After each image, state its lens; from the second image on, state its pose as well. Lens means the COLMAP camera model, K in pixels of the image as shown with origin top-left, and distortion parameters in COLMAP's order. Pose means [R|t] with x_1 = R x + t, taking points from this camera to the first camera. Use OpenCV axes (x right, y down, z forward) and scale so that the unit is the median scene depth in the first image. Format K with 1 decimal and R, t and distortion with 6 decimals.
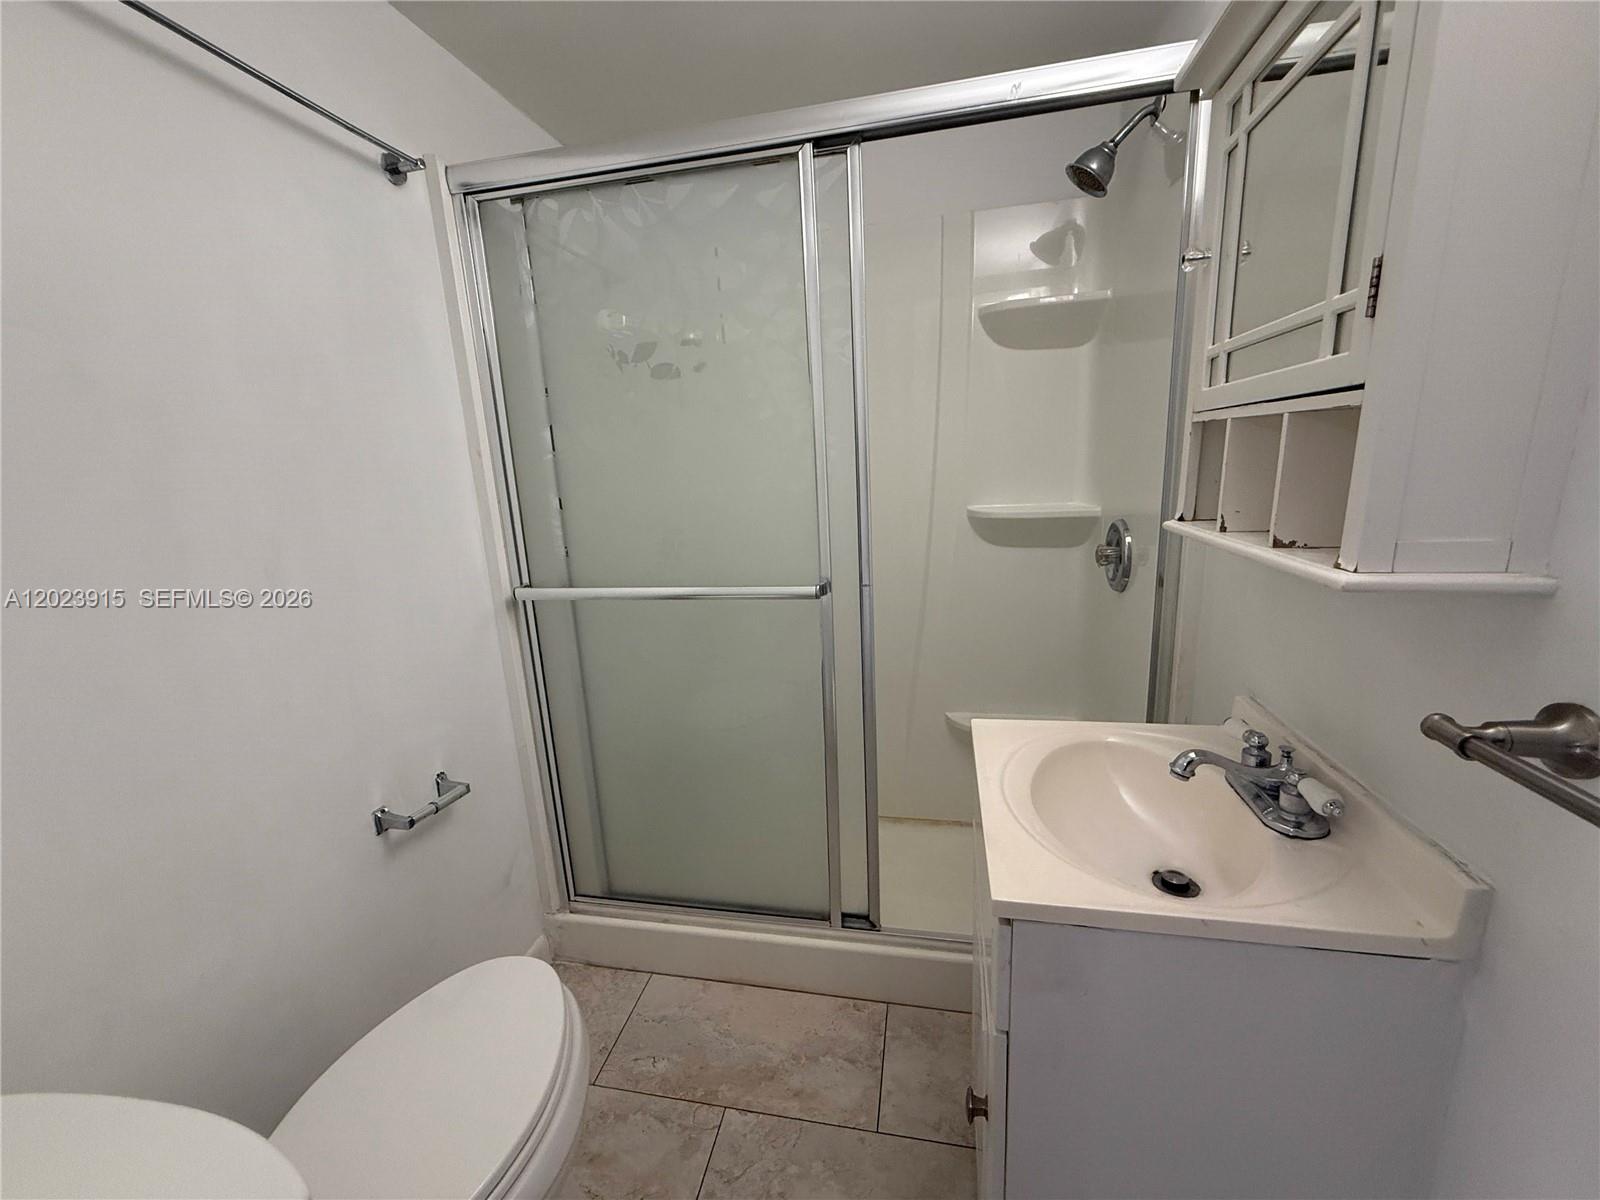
lens RADIAL K [[636.4, 0, 802.0], [0, 636.4, 602.5], [0, 0, 1]] dist [-0.000266, -0.000100]
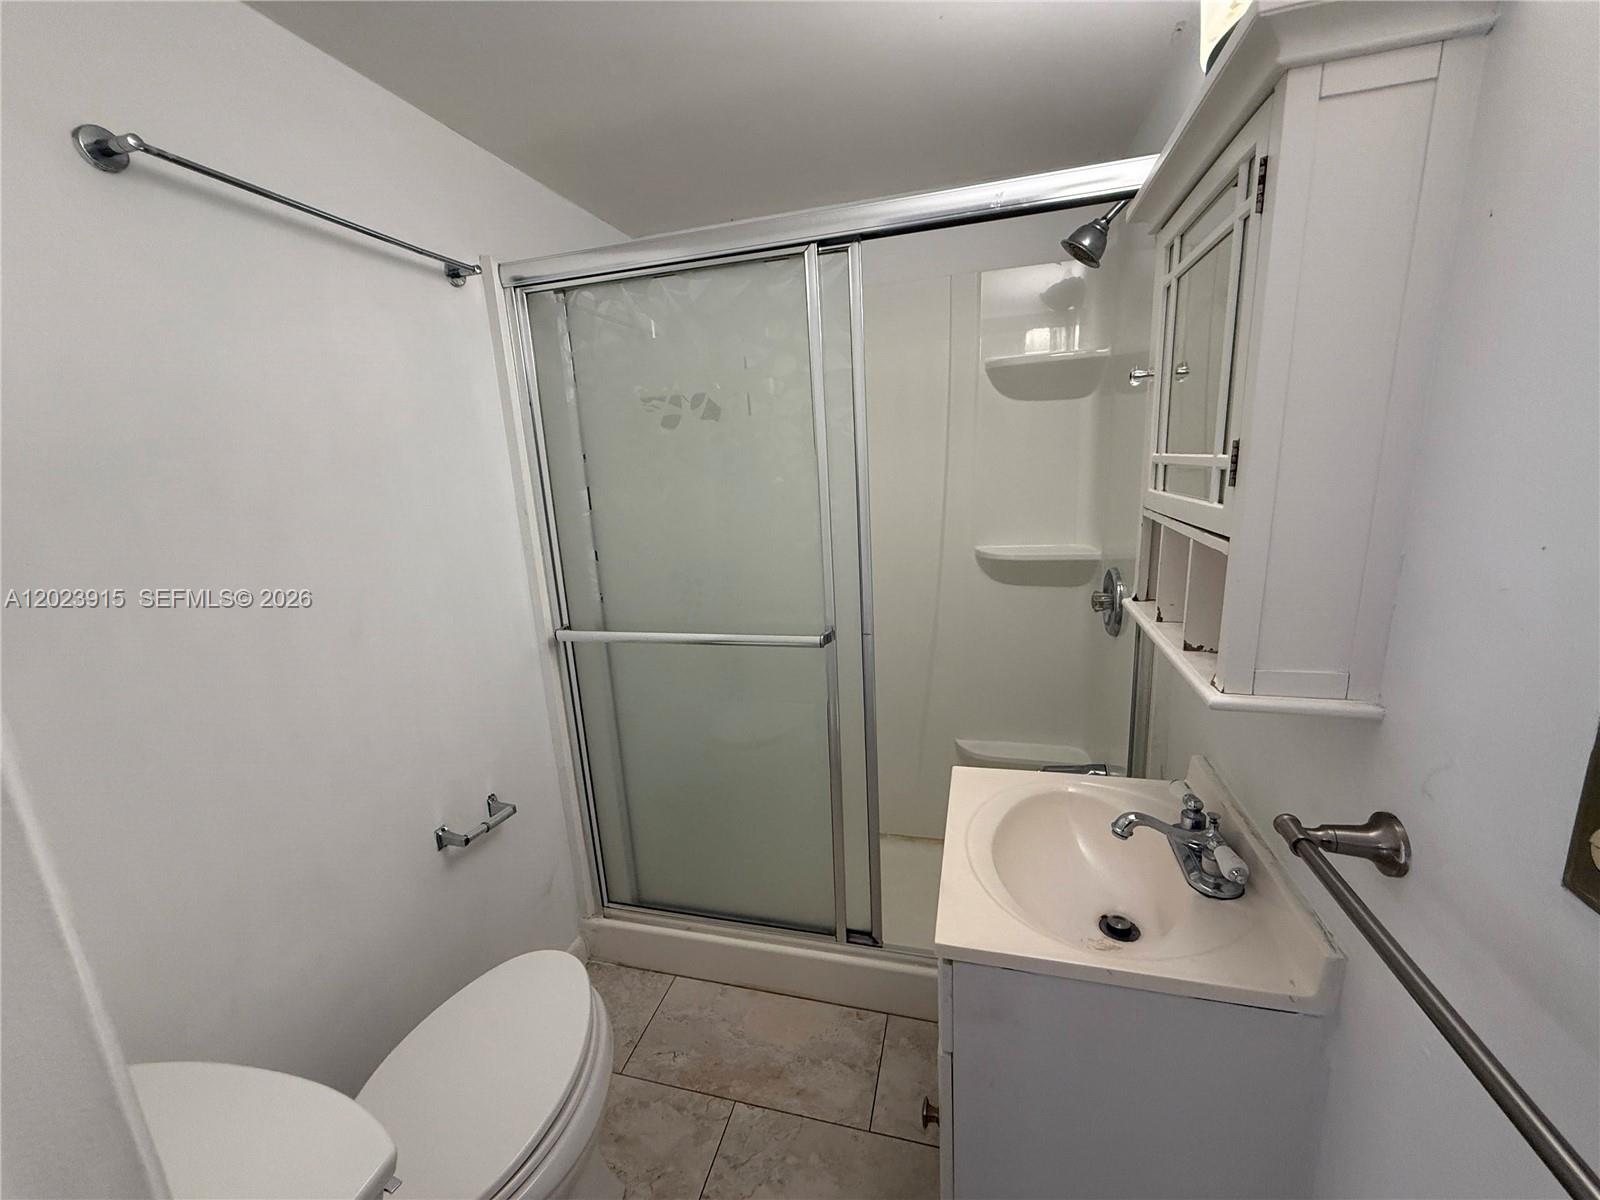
lens RADIAL K [[636.4, 0, 801.1], [0, 636.4, 602.8], [0, 0, 1]] dist [-0.000266, -0.000100]
pose [[0.997804, 0.008329, -0.065705, 0.063594], [-0.008019, 0.999955, 0.004979, -0.092968], [0.065744, -0.004441, 0.997827, -0.109713]]
